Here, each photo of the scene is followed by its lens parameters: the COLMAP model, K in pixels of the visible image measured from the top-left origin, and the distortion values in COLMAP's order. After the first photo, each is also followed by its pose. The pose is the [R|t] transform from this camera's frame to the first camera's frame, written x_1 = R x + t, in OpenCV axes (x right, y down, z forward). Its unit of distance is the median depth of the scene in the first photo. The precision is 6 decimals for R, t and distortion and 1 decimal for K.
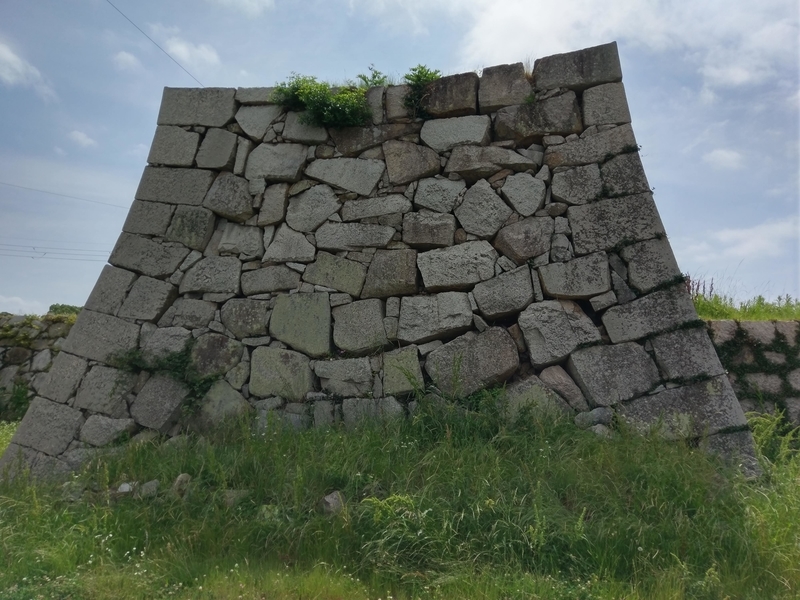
lens RADIAL K [[601.3, 0, 397.3], [0, 601.3, 300.8], [0, 0, 1]] dist [0.068869, -0.070643]
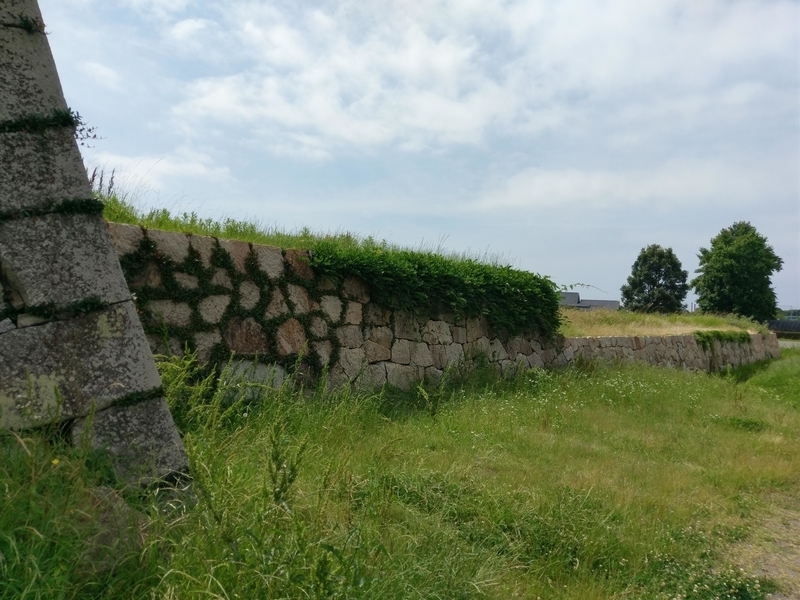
lens RADIAL K [[601.3, 0, 400.8], [0, 601.3, 308.7], [0, 0, 1]] dist [0.068869, -0.070643]
pose [[0.589900, 0.018372, 0.807267, 0.205991], [-0.126641, 0.989474, 0.070022, 0.050811], [-0.797484, -0.143539, 0.586018, 0.421825]]
